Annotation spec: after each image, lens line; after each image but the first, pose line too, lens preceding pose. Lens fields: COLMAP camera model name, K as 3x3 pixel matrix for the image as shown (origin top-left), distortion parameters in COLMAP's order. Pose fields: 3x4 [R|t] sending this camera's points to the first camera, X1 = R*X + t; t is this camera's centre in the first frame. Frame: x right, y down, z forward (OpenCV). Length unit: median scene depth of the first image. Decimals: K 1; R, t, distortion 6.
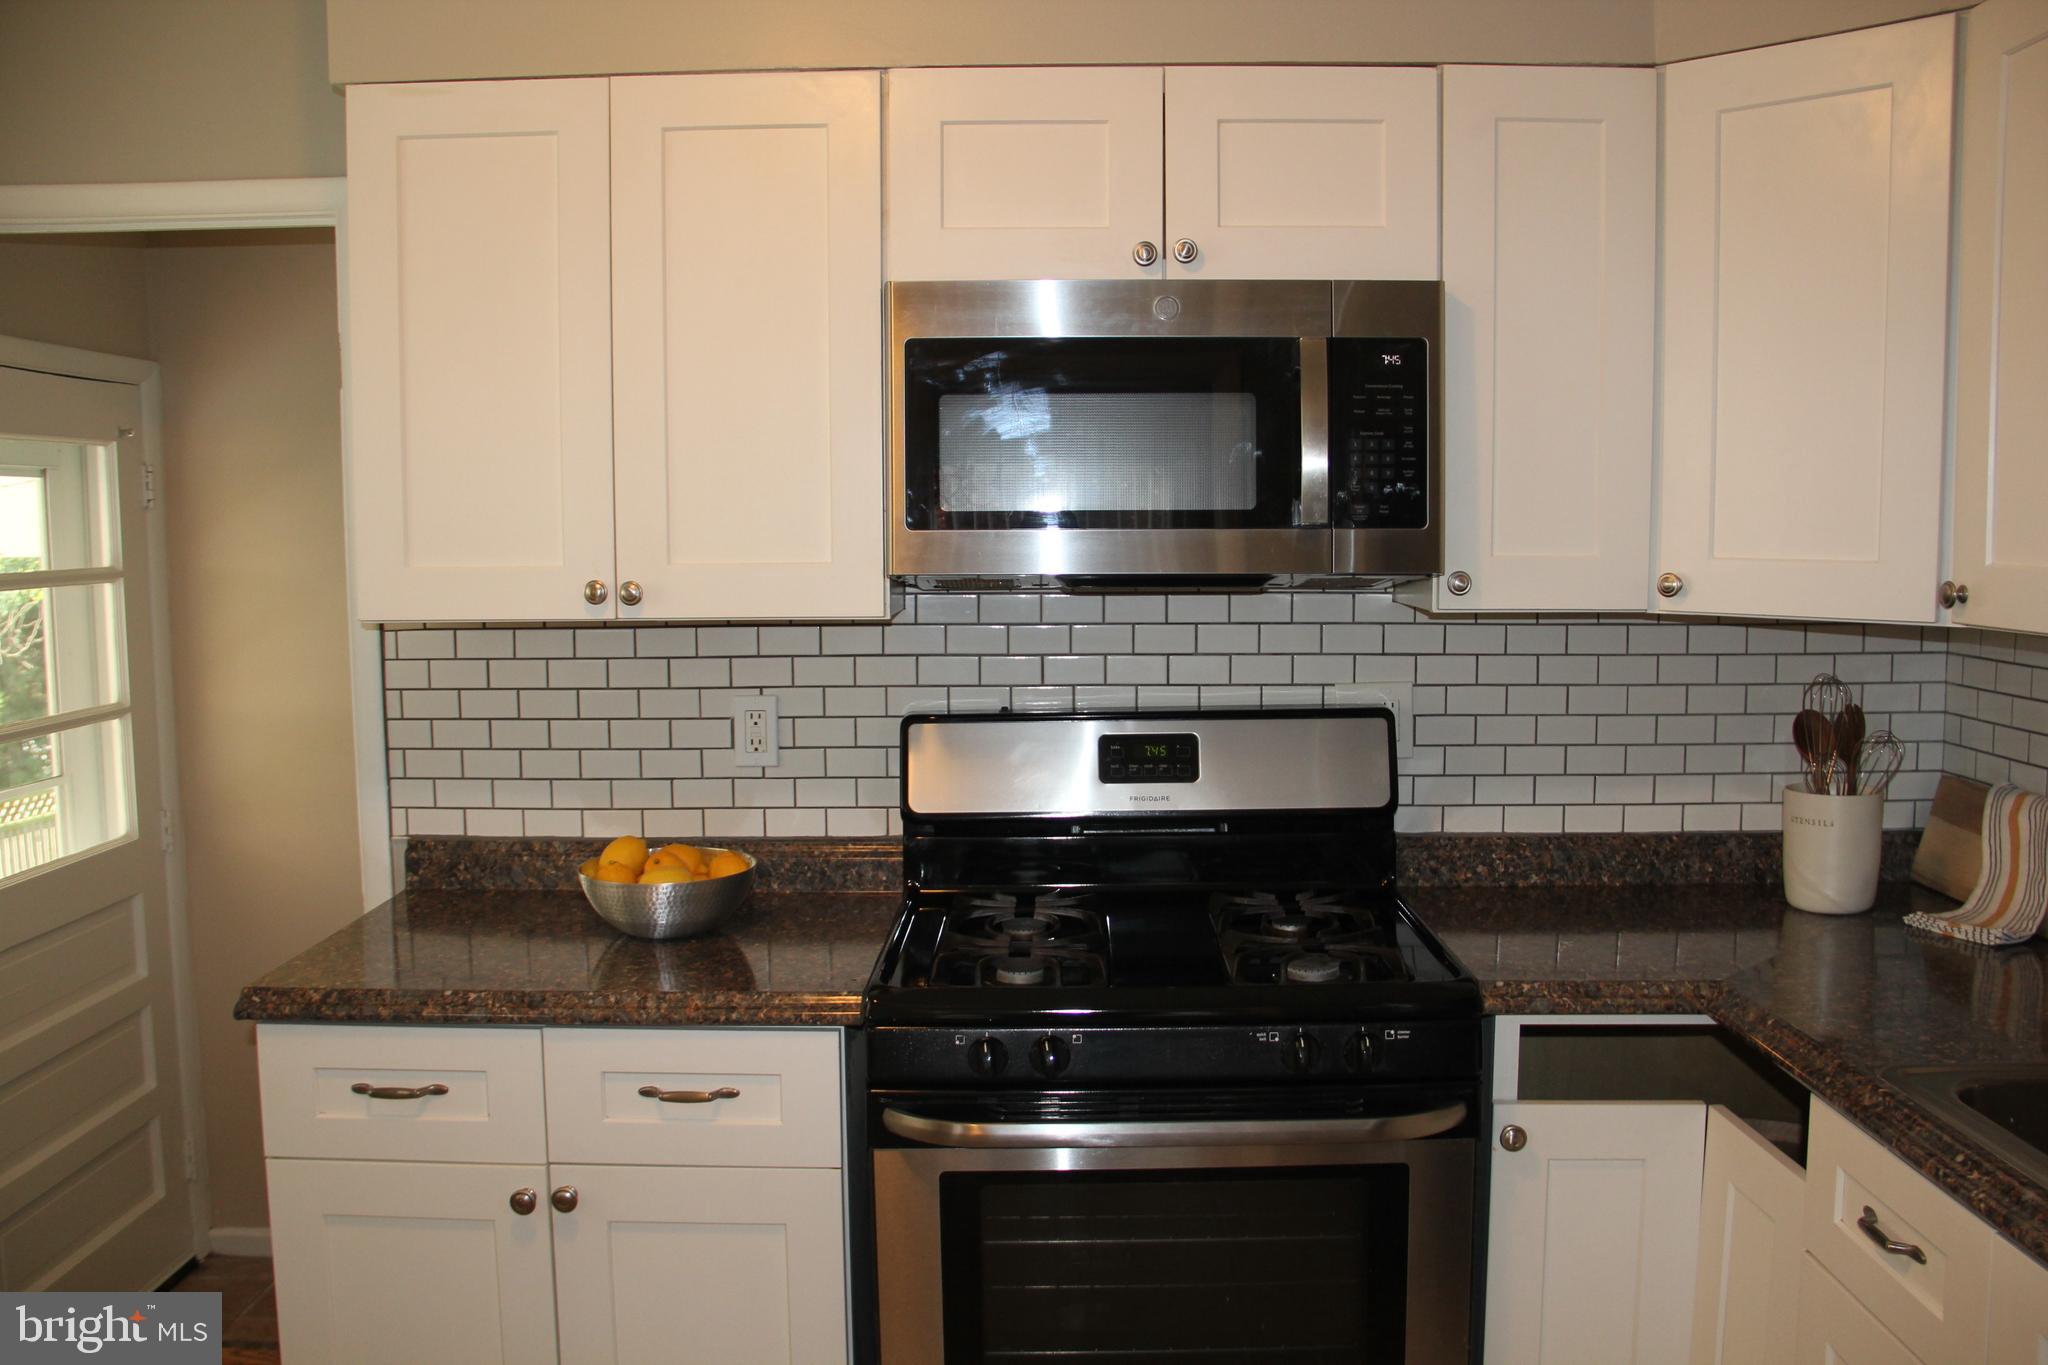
lens RADIAL K [[1695.2, 0, 989.8], [0, 1695.2, 677.3], [0, 0, 1]] dist [-0.172077, 0.127829]
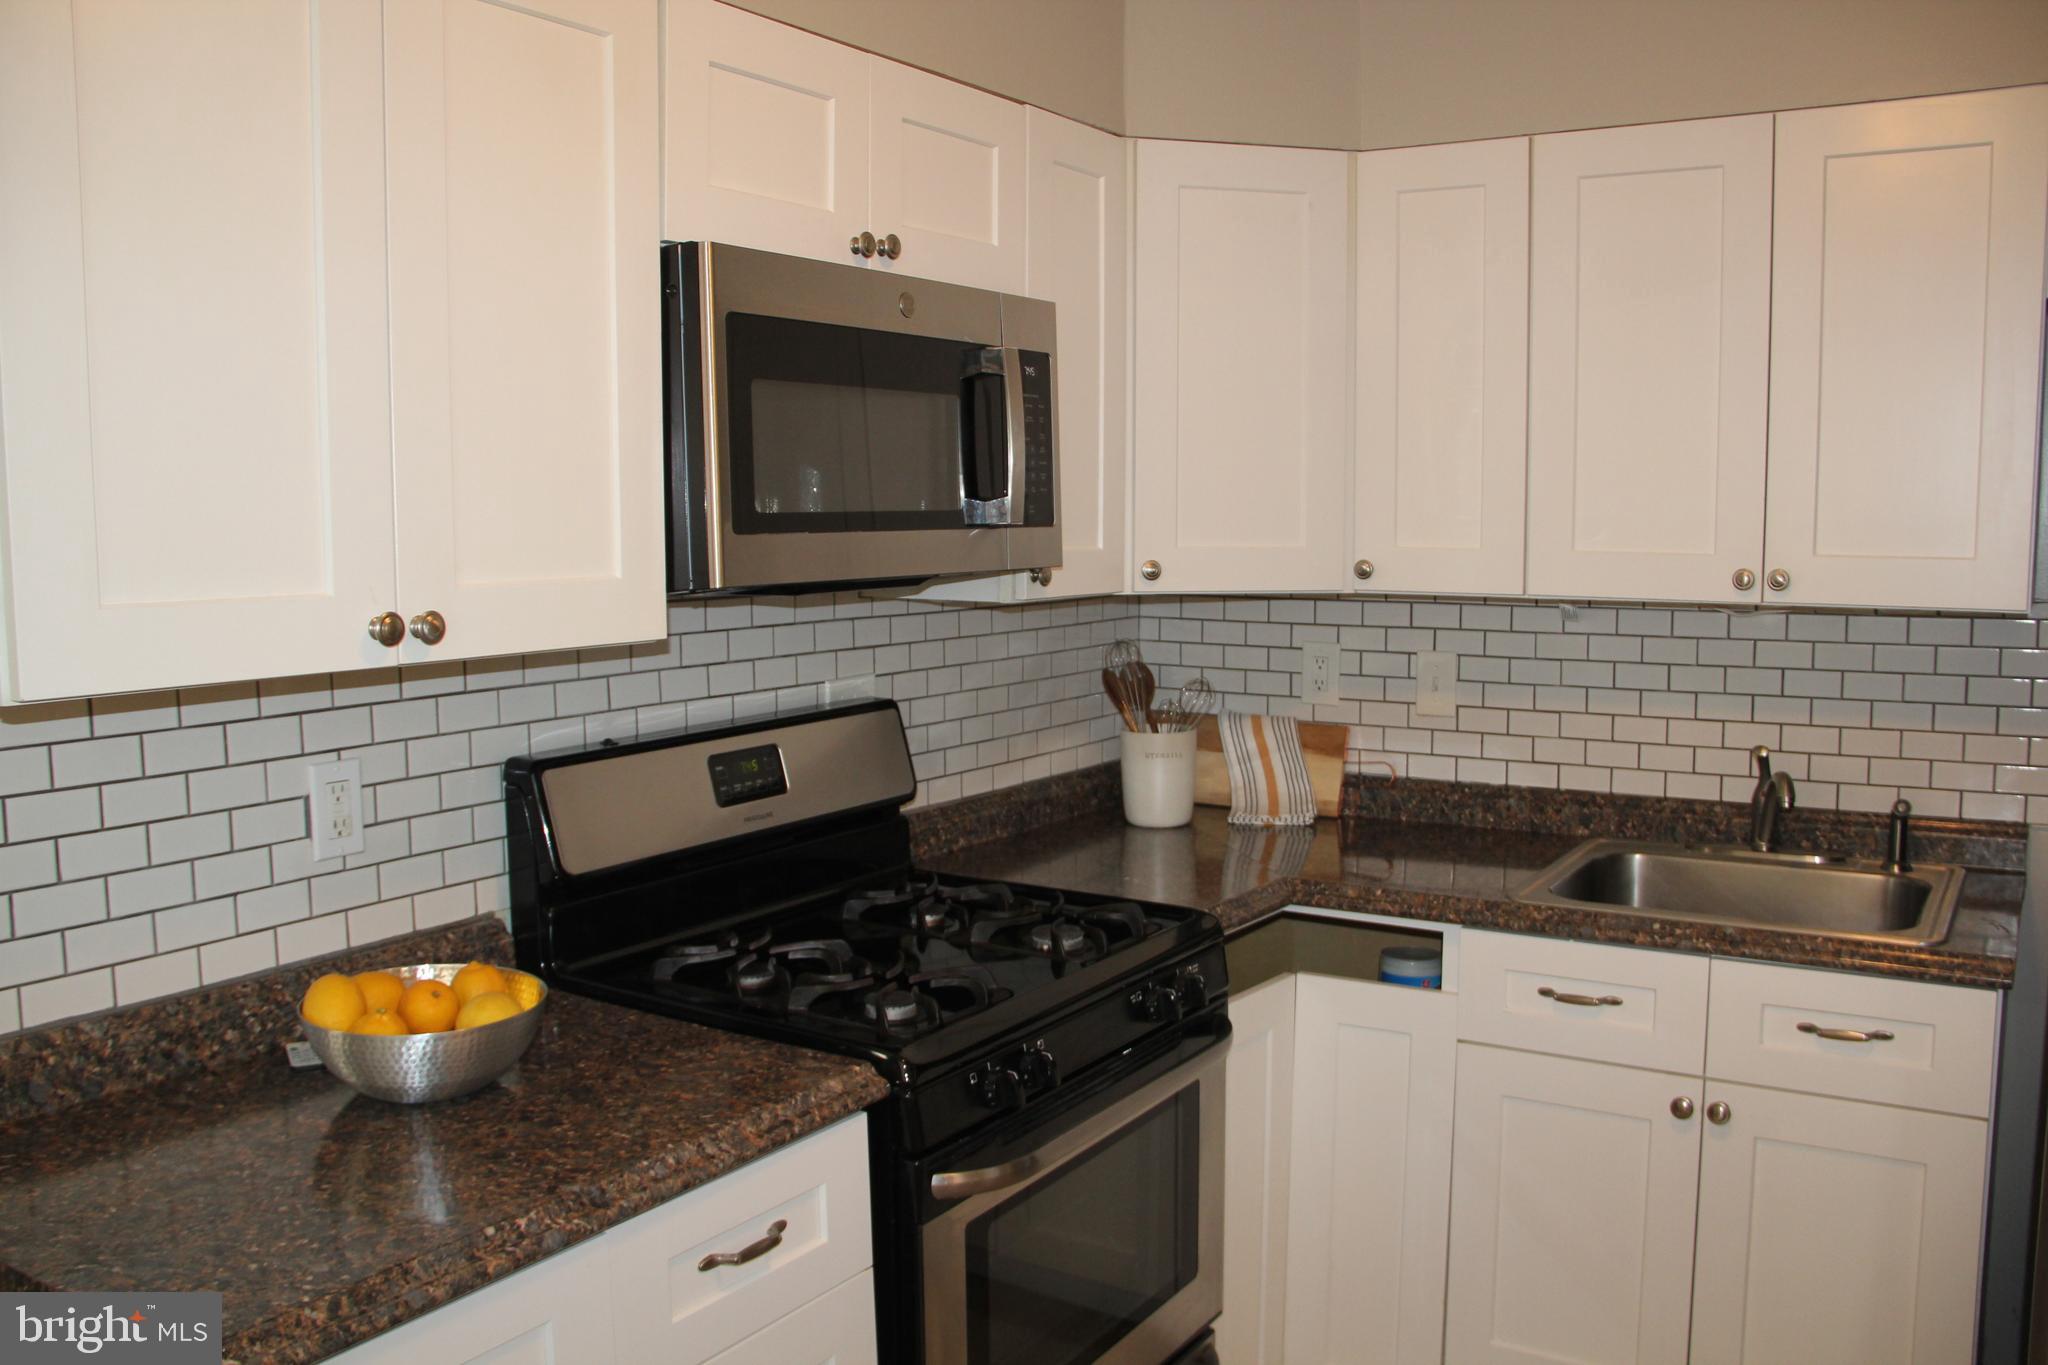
lens RADIAL K [[1695.2, 0, 989.8], [0, 1695.2, 677.3], [0, 0, 1]] dist [-0.172077, 0.127829]
pose [[0.542608, -0.079899, 0.836177, -0.607691], [0.084772, 0.995592, 0.040122, -0.031754], [-0.835698, 0.049114, 0.546989, 0.374787]]
